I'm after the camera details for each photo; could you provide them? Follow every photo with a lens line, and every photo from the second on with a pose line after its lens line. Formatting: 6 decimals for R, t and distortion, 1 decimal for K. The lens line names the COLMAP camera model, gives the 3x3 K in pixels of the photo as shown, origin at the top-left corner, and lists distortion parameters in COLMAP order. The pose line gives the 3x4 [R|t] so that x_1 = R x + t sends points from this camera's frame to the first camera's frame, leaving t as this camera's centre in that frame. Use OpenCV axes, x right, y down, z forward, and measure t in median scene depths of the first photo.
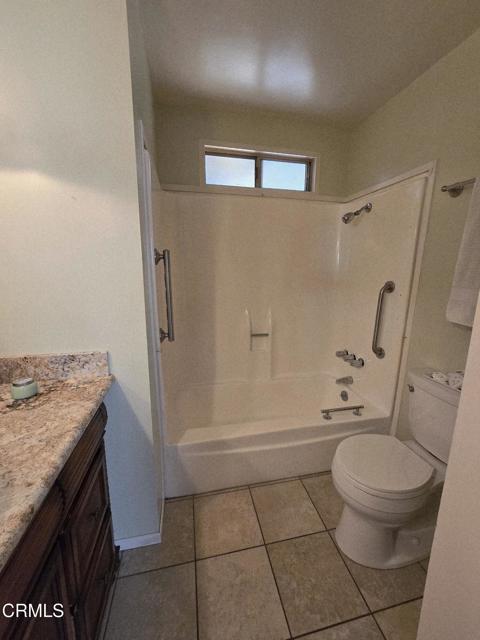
lens RADIAL K [[262.3, 0, 241.3], [0, 262.3, 317.1], [0, 0, 1]] dist [-0.003681, 0.000531]
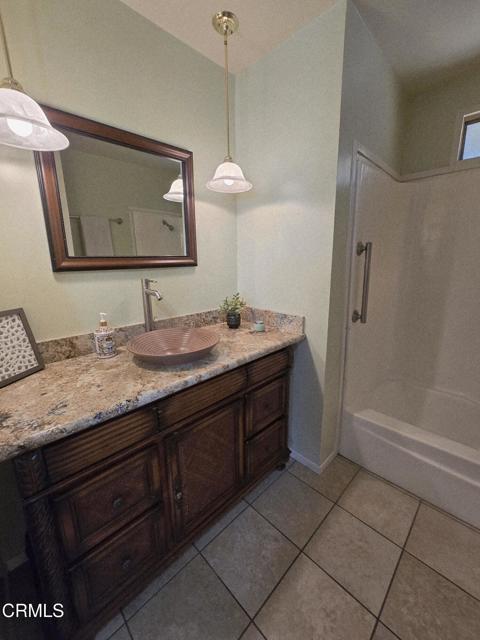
lens RADIAL K [[262.3, 0, 243.1], [0, 262.3, 317.7], [0, 0, 1]] dist [-0.003681, 0.000531]
pose [[0.531016, 0.176677, -0.828738, 0.410827], [-0.148788, 0.982268, 0.114071, 0.017241], [0.834196, 0.062733, 0.547888, -0.061375]]
